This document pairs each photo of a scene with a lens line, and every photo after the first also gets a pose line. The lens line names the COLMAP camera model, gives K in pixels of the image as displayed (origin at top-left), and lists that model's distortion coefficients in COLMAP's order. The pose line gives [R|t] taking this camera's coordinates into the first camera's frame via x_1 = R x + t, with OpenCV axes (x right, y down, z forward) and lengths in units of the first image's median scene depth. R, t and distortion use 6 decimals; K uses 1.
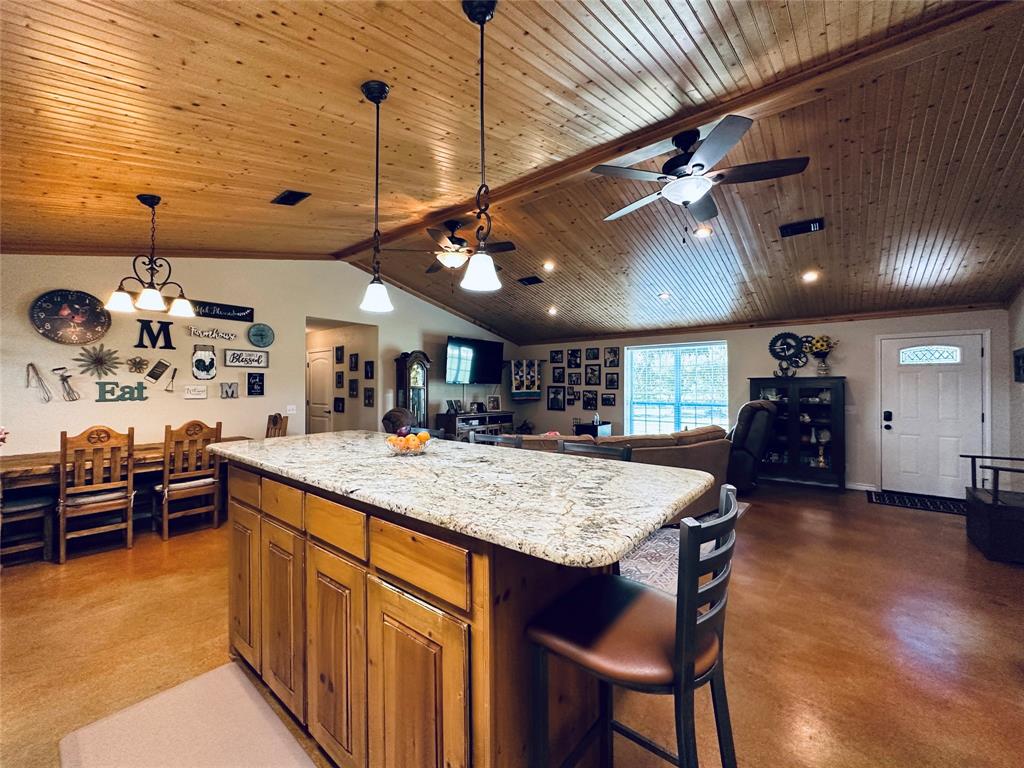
lens RADIAL K [[408.8, 0, 512.7], [0, 408.8, 385.6], [0, 0, 1]] dist [-0.002599, 0.000155]
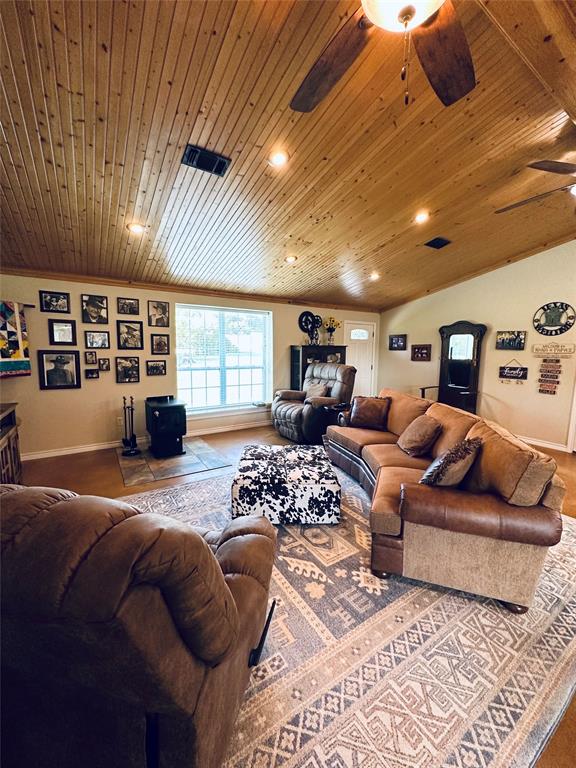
lens RADIAL K [[306.6, 0, 286.8], [0, 306.6, 384.9], [0, 0, 1]] dist [-0.002599, 0.000155]
pose [[0.312627, -0.115386, 0.942842, -0.241924], [-0.016966, 0.991758, 0.126998, -0.012592], [-0.949724, -0.055699, 0.308093, 0.549287]]
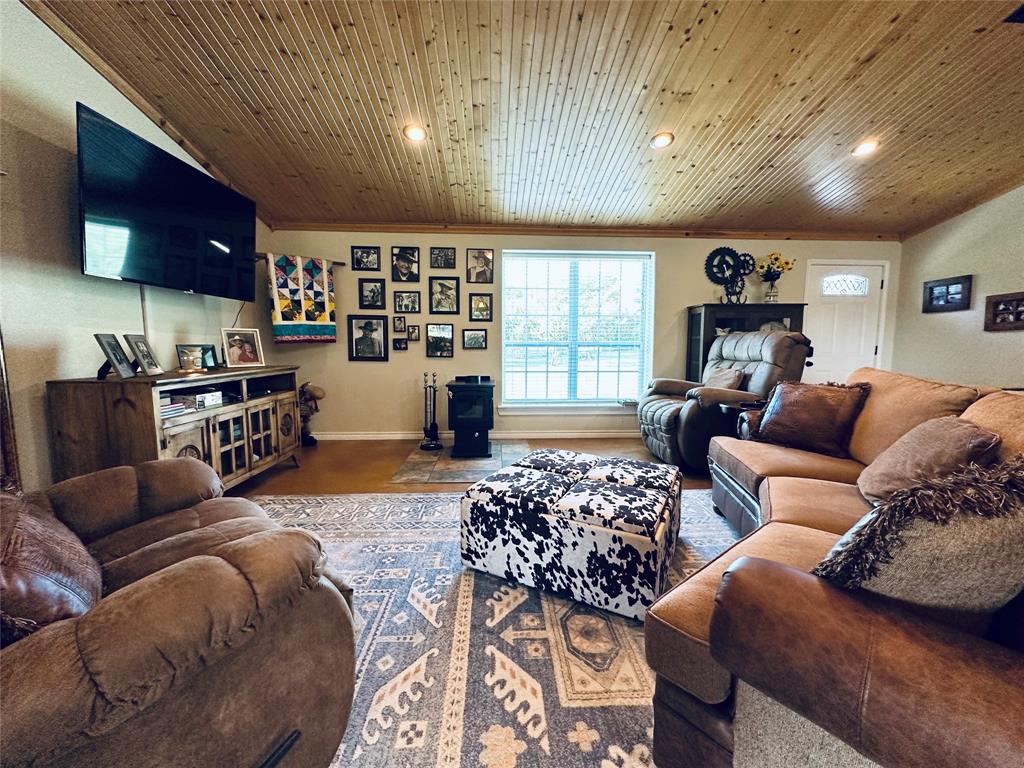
lens RADIAL K [[408.8, 0, 512.7], [0, 408.8, 385.6], [0, 0, 1]] dist [-0.002599, 0.000155]
pose [[0.746885, -0.069786, 0.661281, -0.114617], [-0.004339, 0.993945, 0.109793, 0.034311], [-0.664939, -0.084872, 0.742060, 0.498146]]
